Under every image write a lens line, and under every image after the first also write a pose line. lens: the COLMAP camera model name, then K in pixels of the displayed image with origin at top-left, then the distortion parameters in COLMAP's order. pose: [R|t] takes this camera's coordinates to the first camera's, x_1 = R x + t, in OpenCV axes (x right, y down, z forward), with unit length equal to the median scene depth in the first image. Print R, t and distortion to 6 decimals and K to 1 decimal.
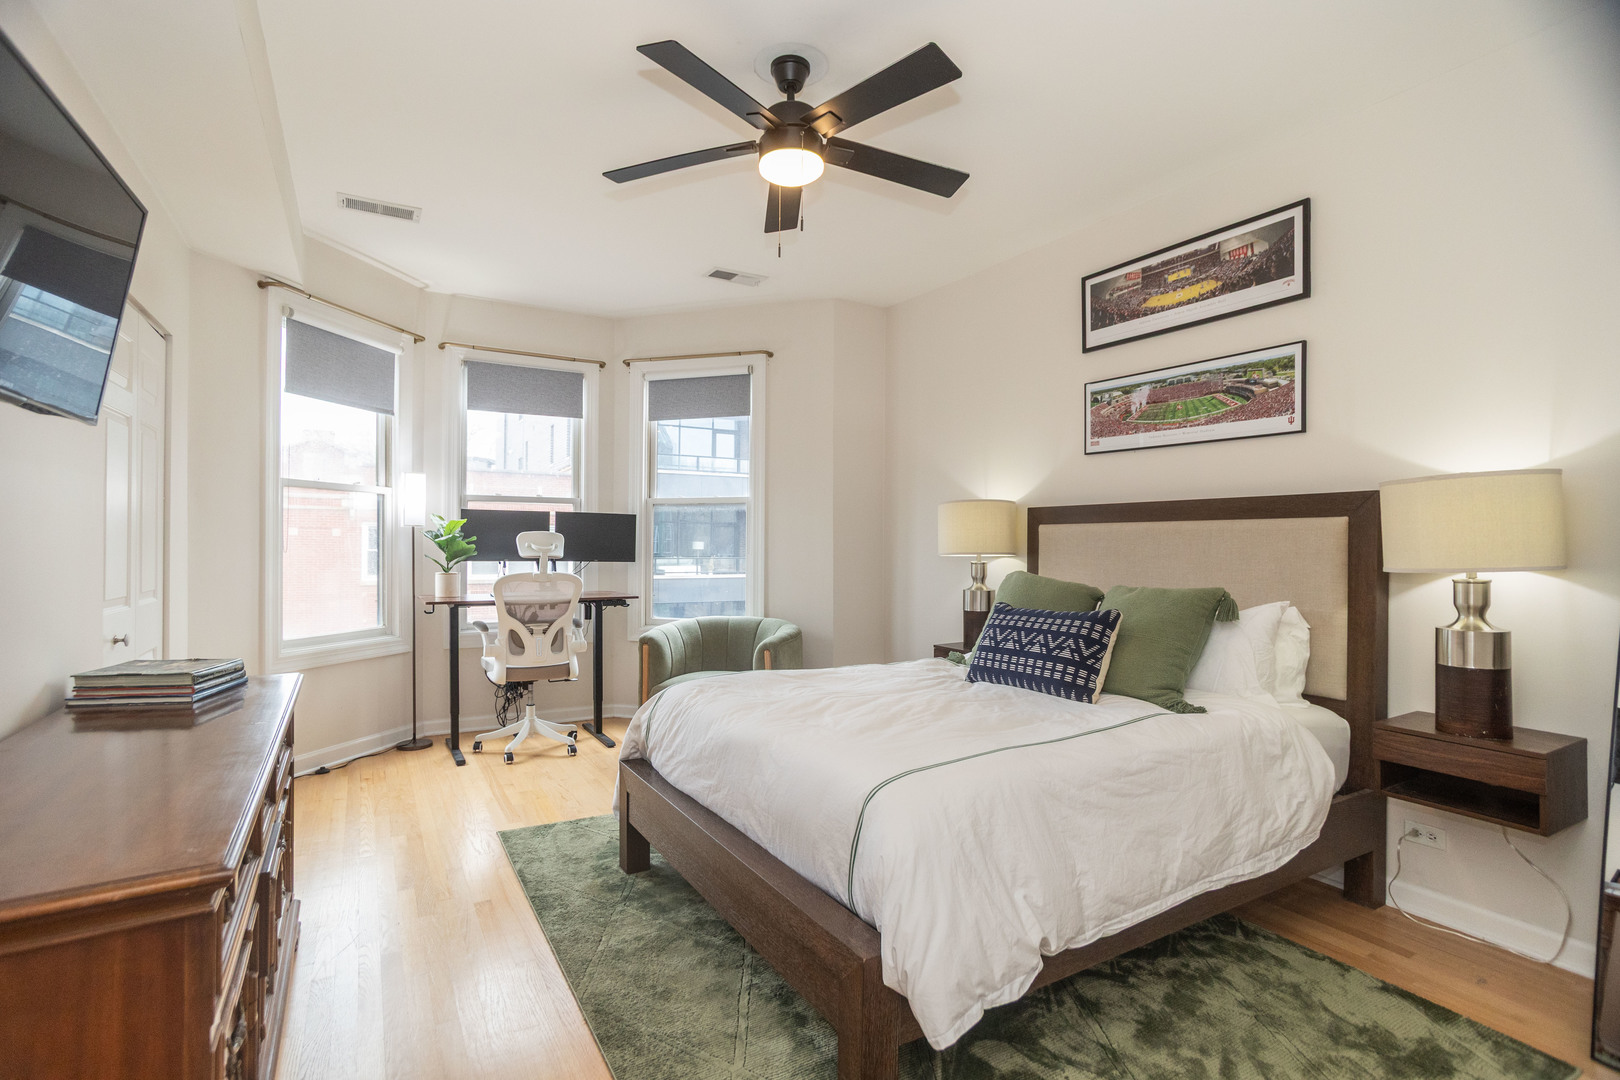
lens RADIAL K [[776.2, 0, 810.3], [0, 776.2, 552.6], [0, 0, 1]] dist [-0.061780, 0.038479]
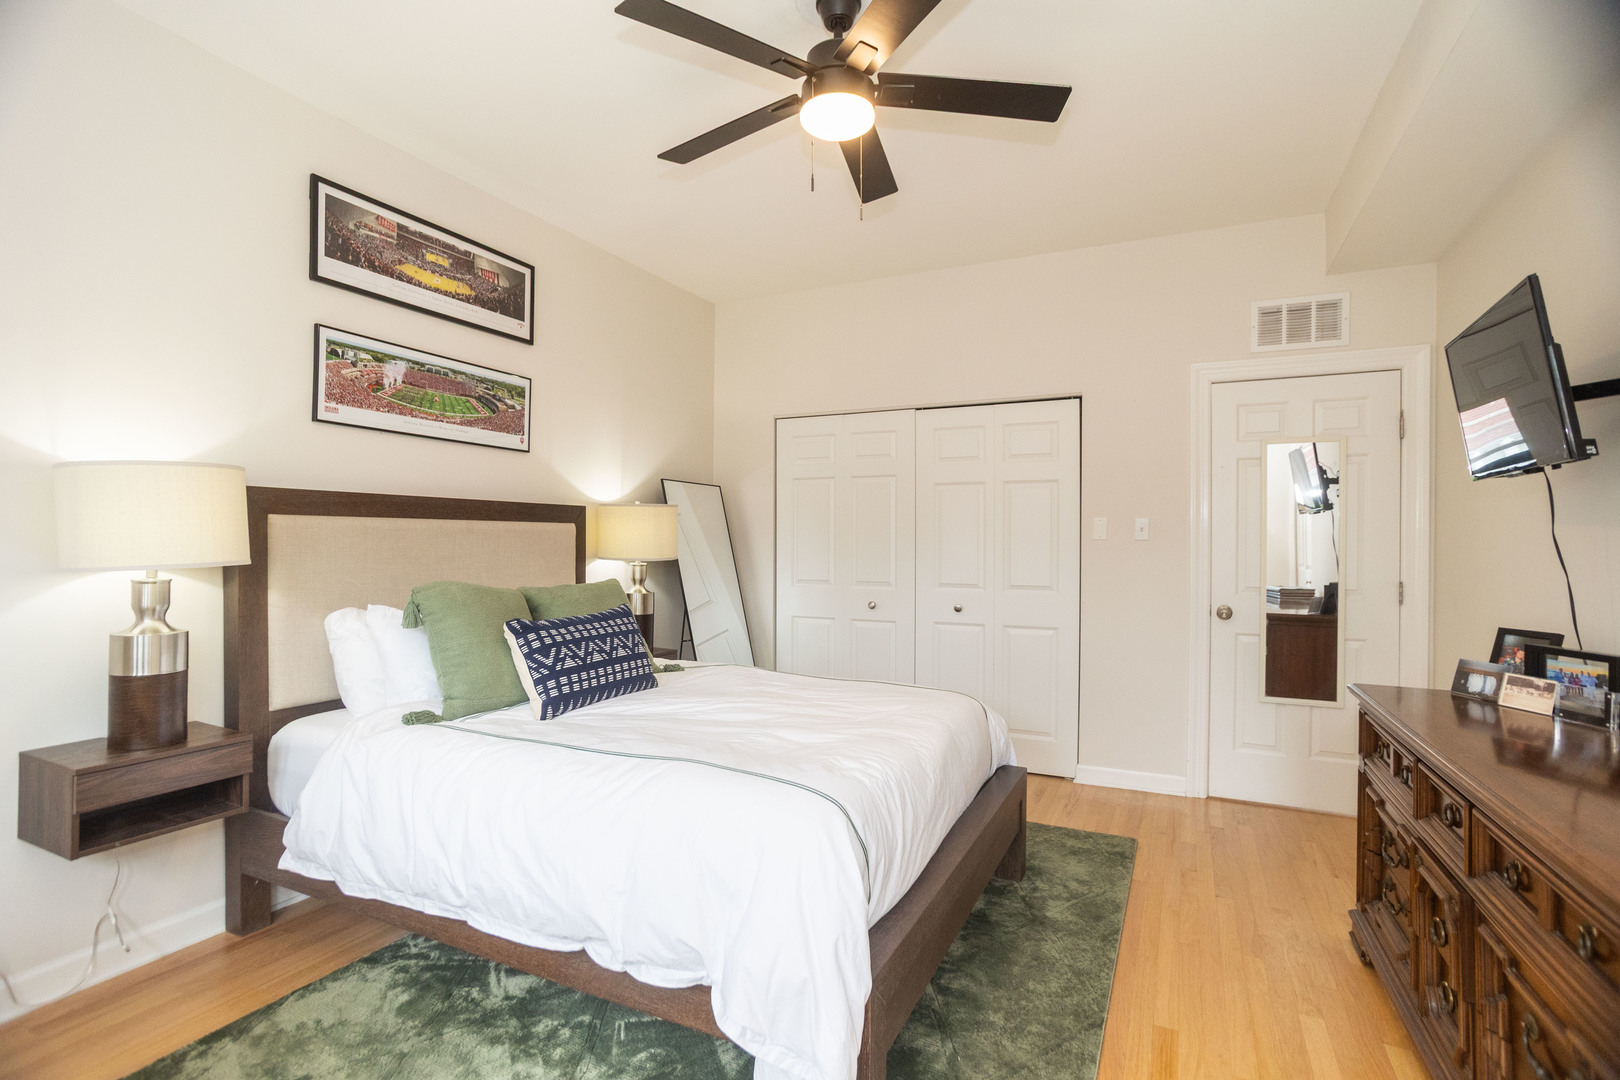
lens RADIAL K [[776.2, 0, 813.3], [0, 776.2, 529.9], [0, 0, 1]] dist [-0.061780, 0.038479]
pose [[-0.554594, 0.014066, 0.832002, -0.553443], [0.013975, 0.999874, -0.007588, -0.015585], [-0.832004, 0.007419, -0.554720, 1.136679]]
